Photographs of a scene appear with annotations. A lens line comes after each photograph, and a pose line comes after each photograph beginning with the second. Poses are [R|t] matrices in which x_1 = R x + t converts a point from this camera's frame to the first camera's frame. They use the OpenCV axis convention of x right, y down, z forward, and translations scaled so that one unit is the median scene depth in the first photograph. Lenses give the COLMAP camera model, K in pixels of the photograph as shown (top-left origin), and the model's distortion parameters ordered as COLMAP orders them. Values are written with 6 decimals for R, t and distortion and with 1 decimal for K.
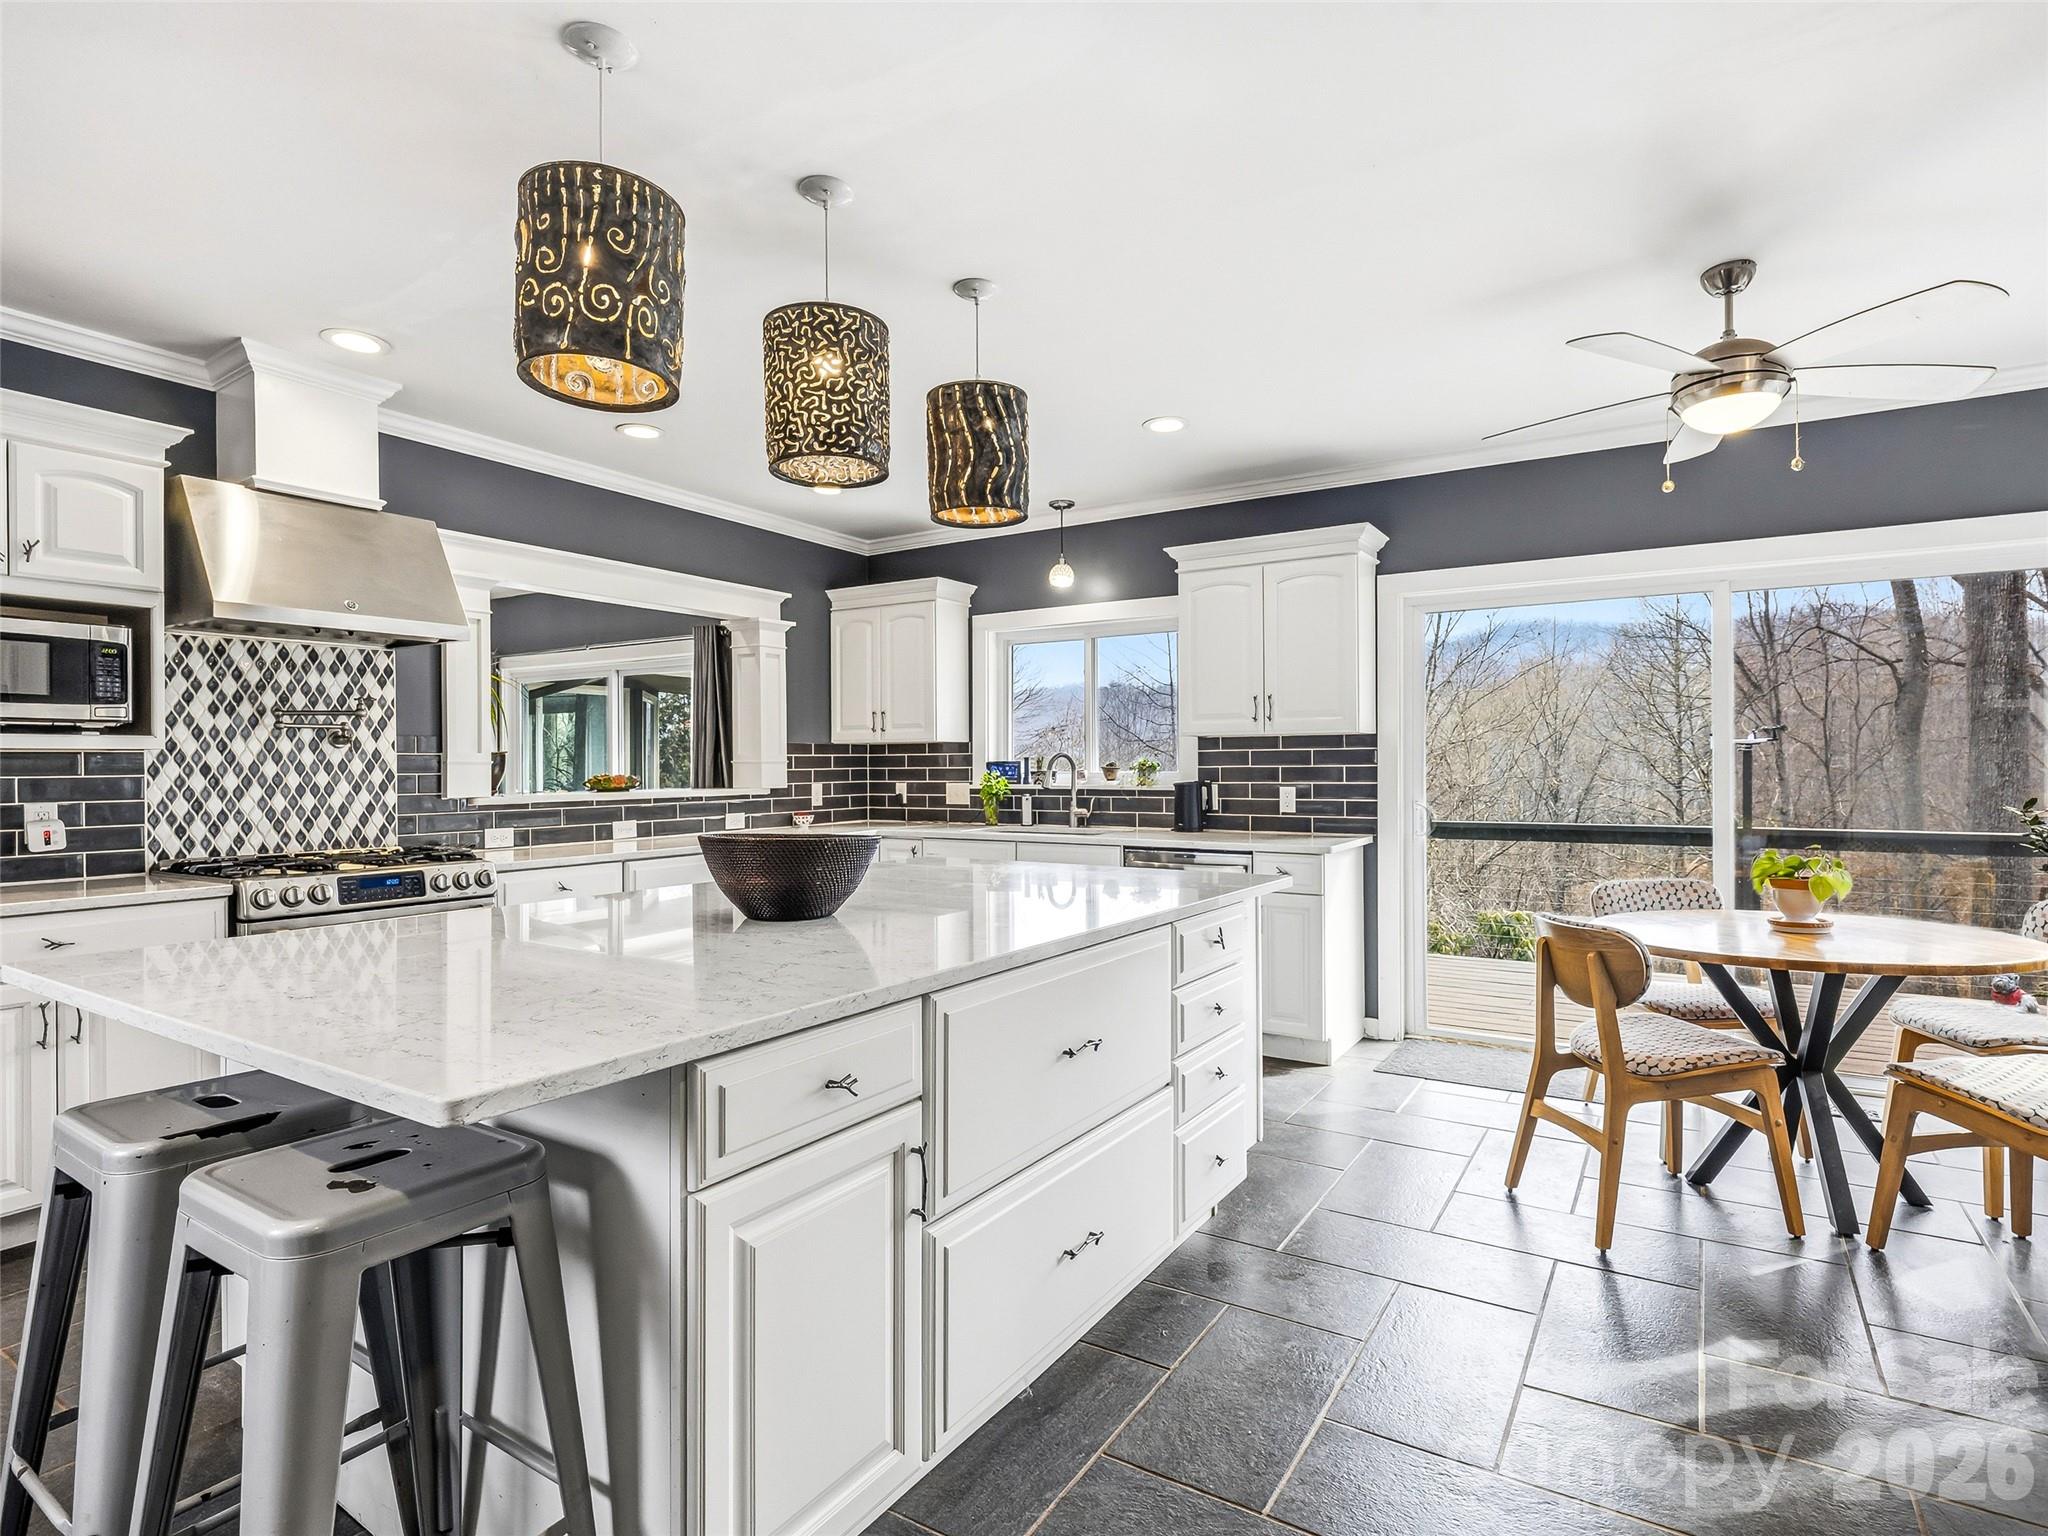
lens RADIAL K [[1035.9, 0, 1027.0], [0, 1035.9, 767.5], [0, 0, 1]] dist [-0.005518, -0.000131]
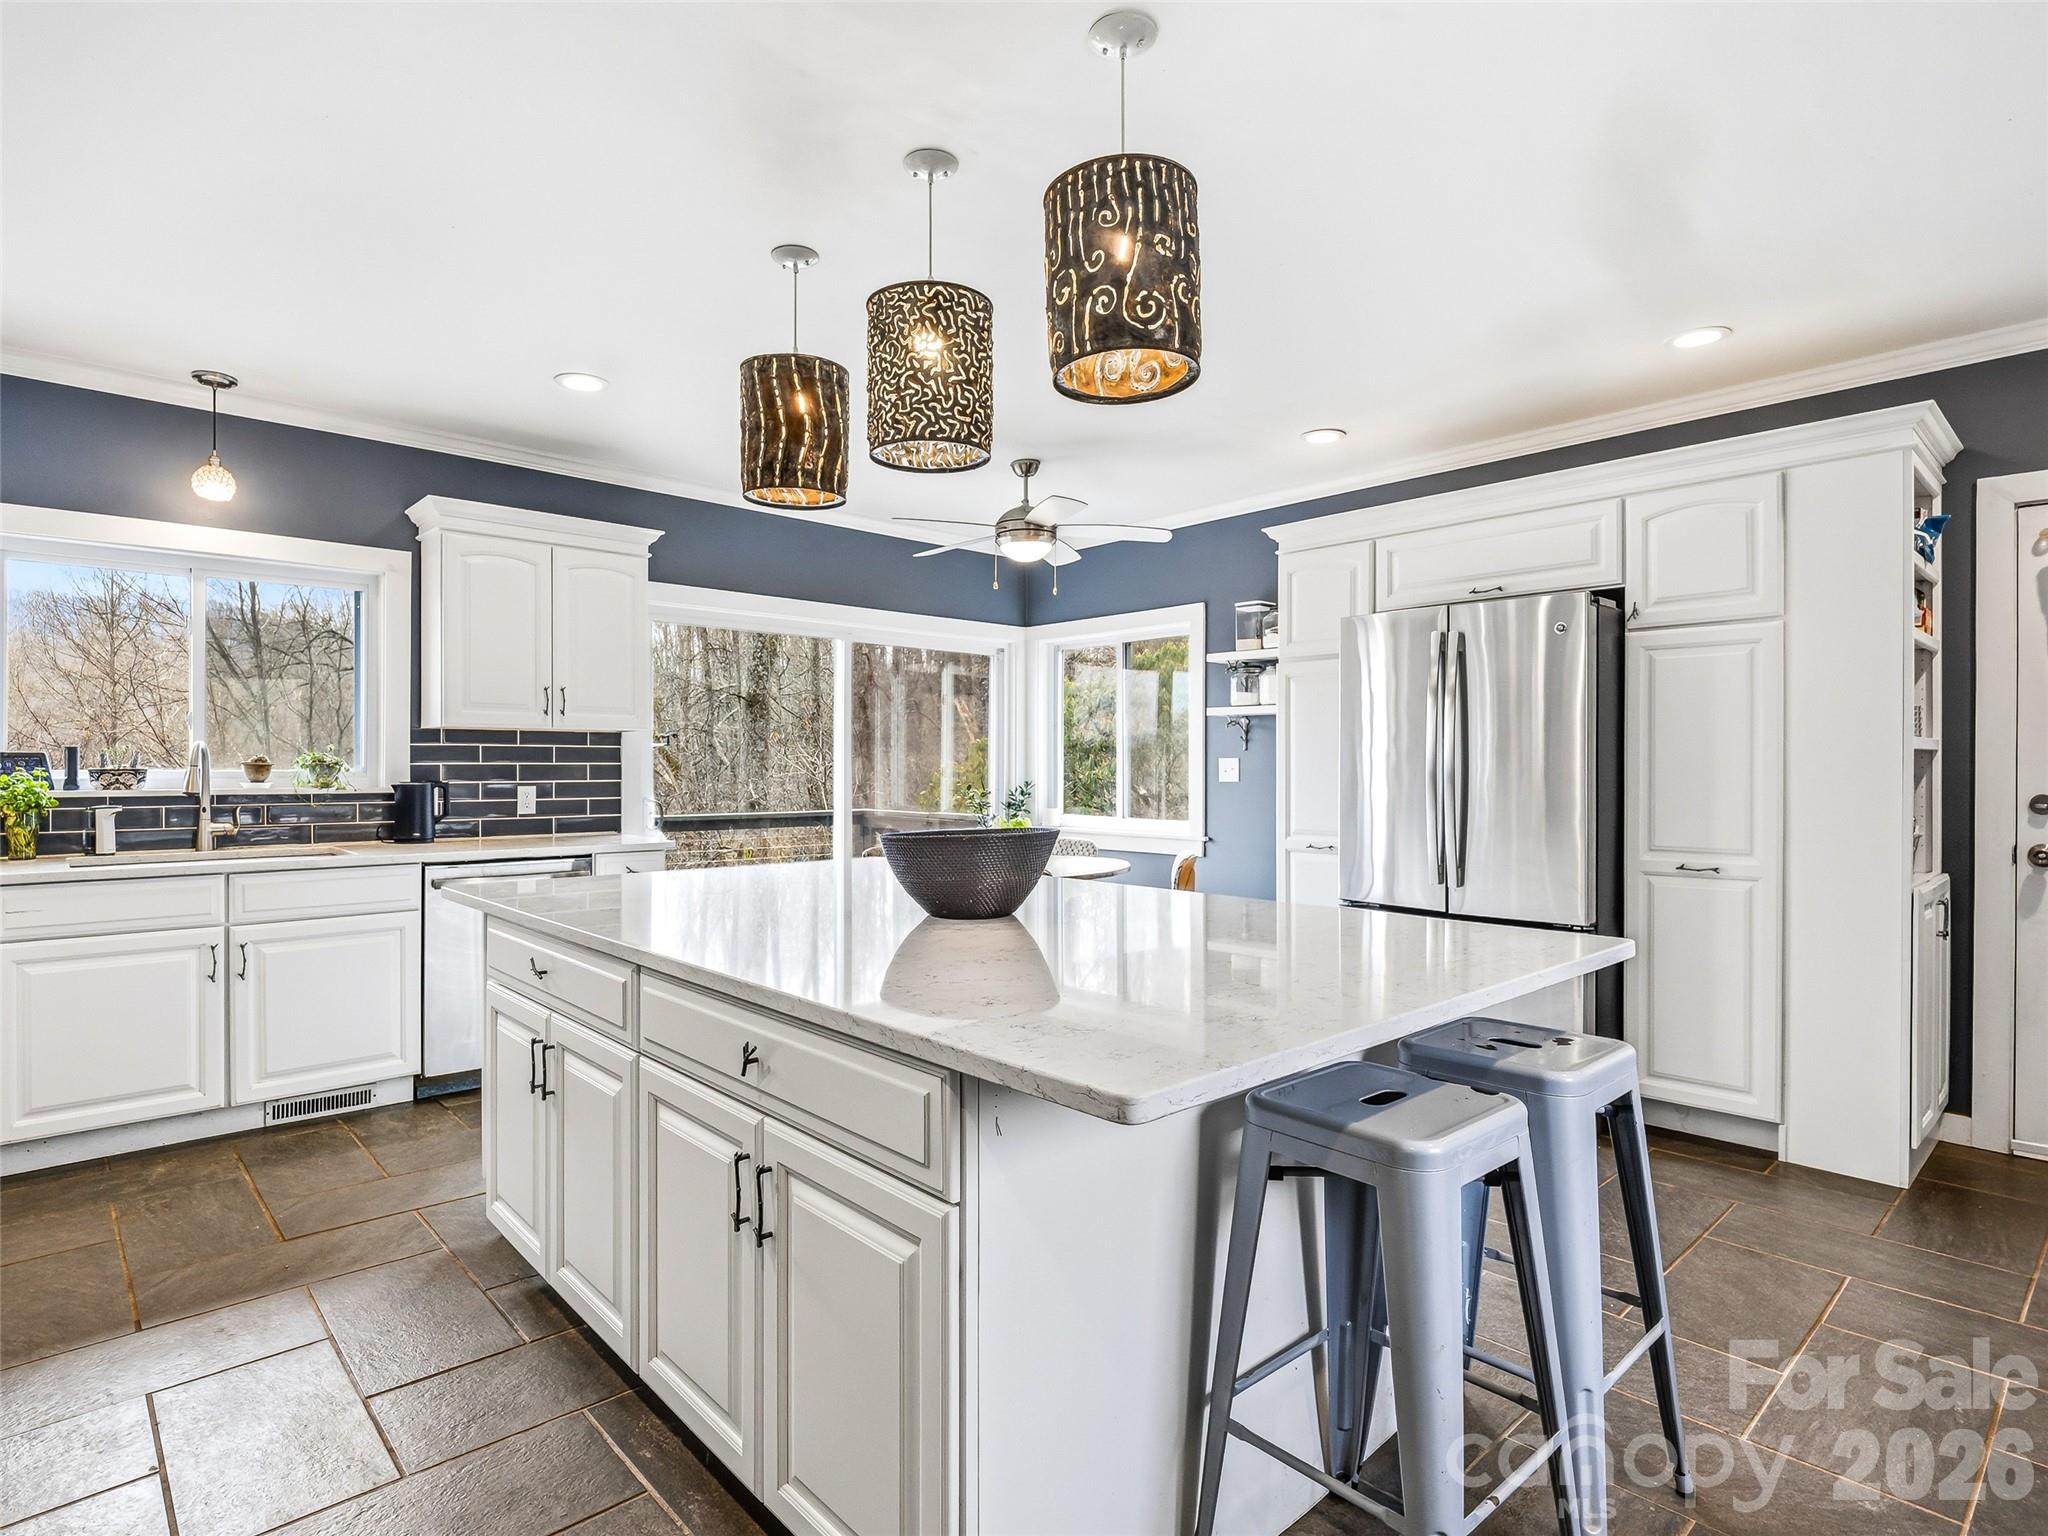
lens RADIAL K [[1093.0, 0, 1026.6], [0, 1093.0, 769.7], [0, 0, 1]] dist [0.002216, 0.000399]
pose [[0.249620, 0.001078, 0.968343, -0.567654], [-0.000742, 0.999999, -0.000922, 0.004613], [-0.968344, -0.000488, 0.249621, 0.319410]]
